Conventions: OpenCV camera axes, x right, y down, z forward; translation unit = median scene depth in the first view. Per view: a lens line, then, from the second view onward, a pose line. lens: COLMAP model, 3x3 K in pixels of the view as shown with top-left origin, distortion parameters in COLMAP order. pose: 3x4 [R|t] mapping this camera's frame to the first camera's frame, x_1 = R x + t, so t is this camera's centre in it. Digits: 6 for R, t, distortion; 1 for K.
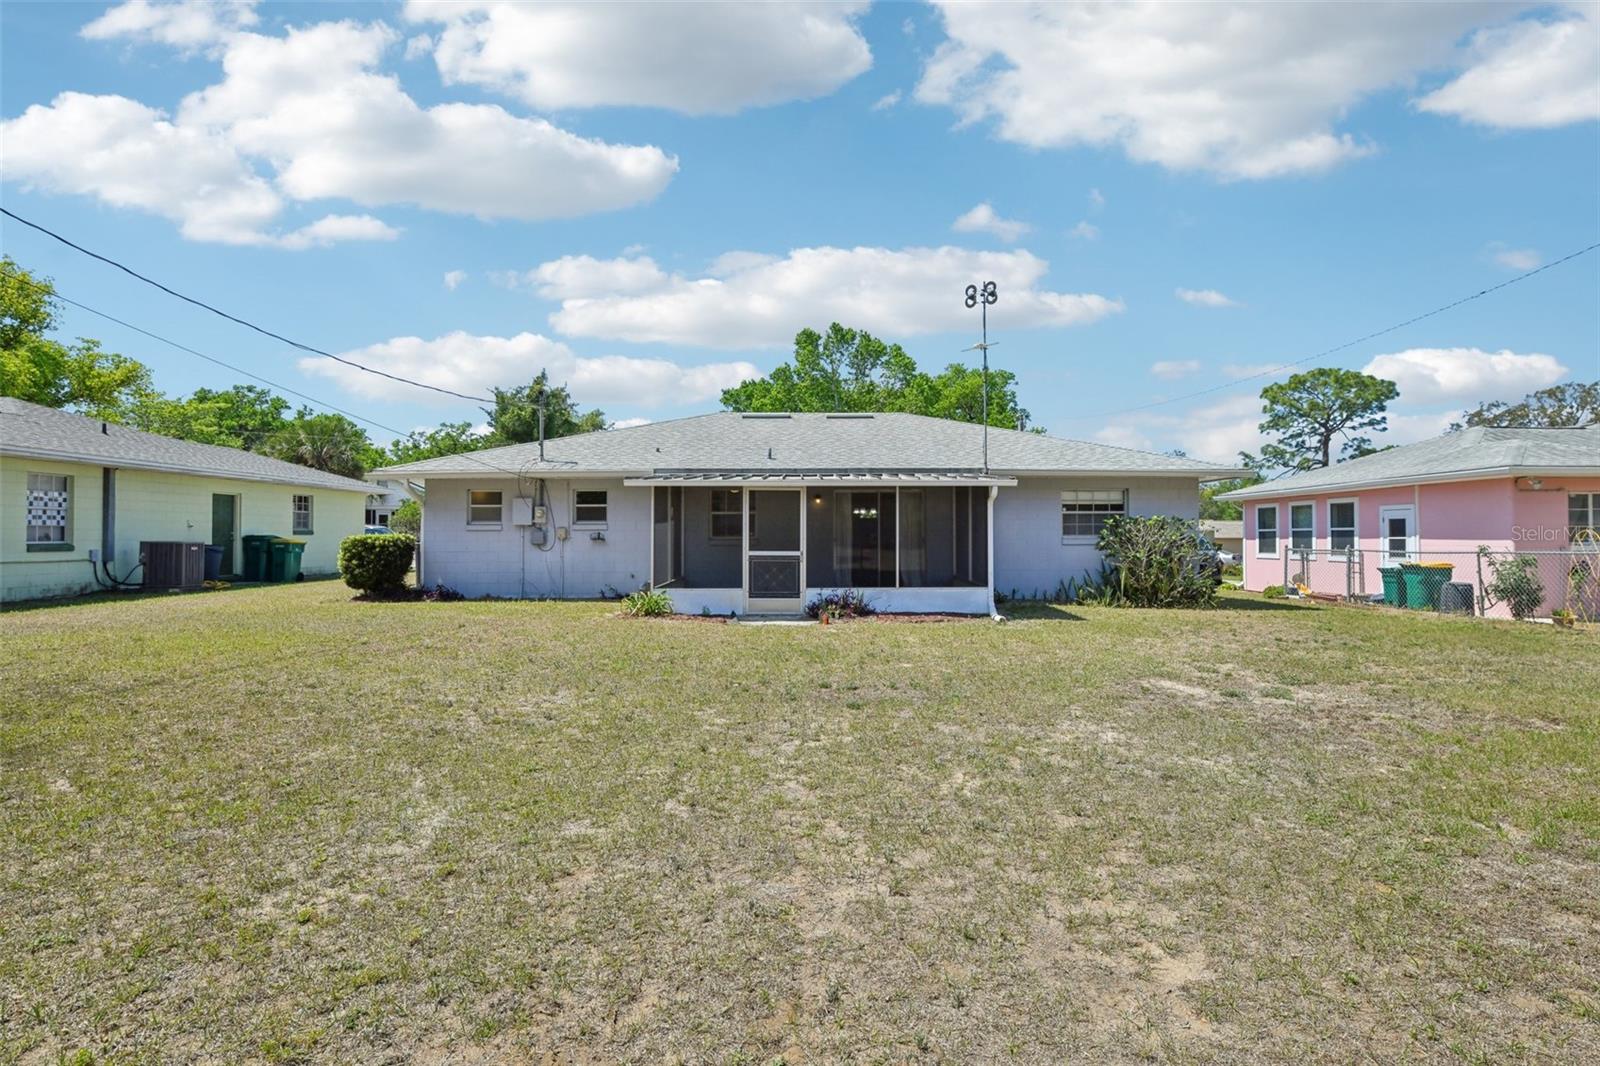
lens RADIAL K [[841.3, 0, 799.0], [0, 841.3, 526.6], [0, 0, 1]] dist [-0.003913, -0.000155]
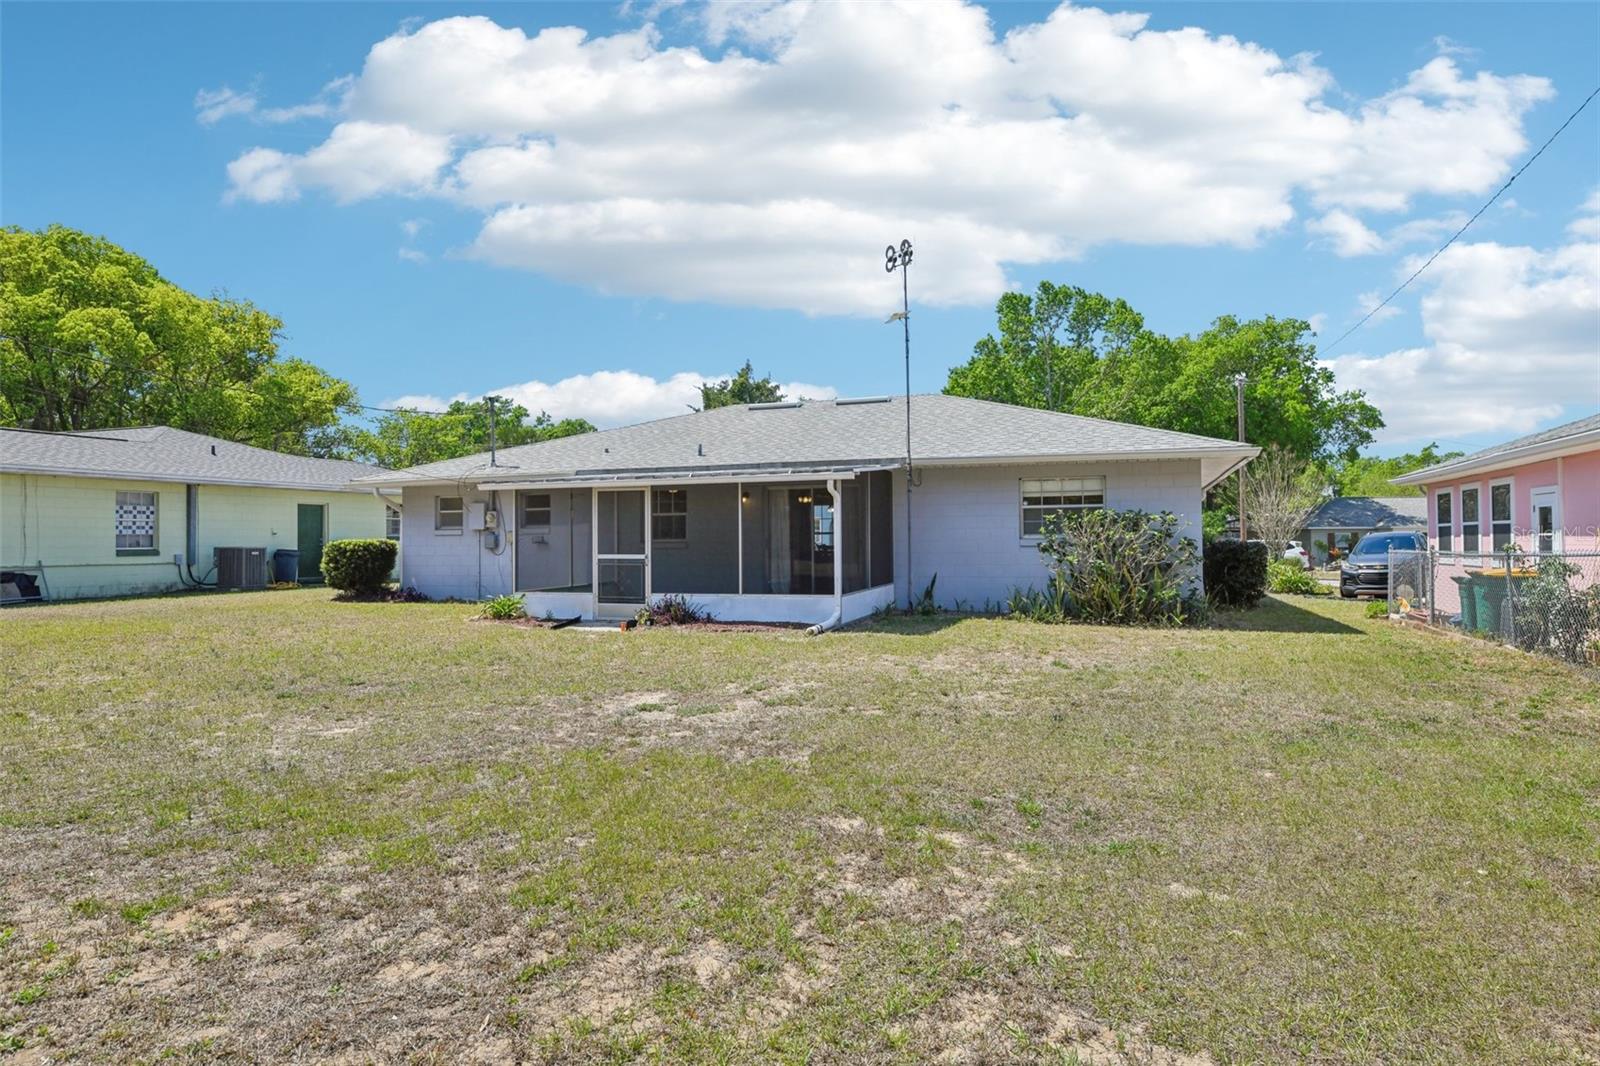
lens RADIAL K [[970.0, 0, 802.7], [0, 970.0, 538.6], [0, 0, 1]] dist [-0.001765, 0.000558]
pose [[0.936137, -0.007522, -0.351556, 0.457840], [0.011975, 0.999873, 0.010494, 0.001583], [0.351432, -0.014034, 0.936108, 0.032888]]
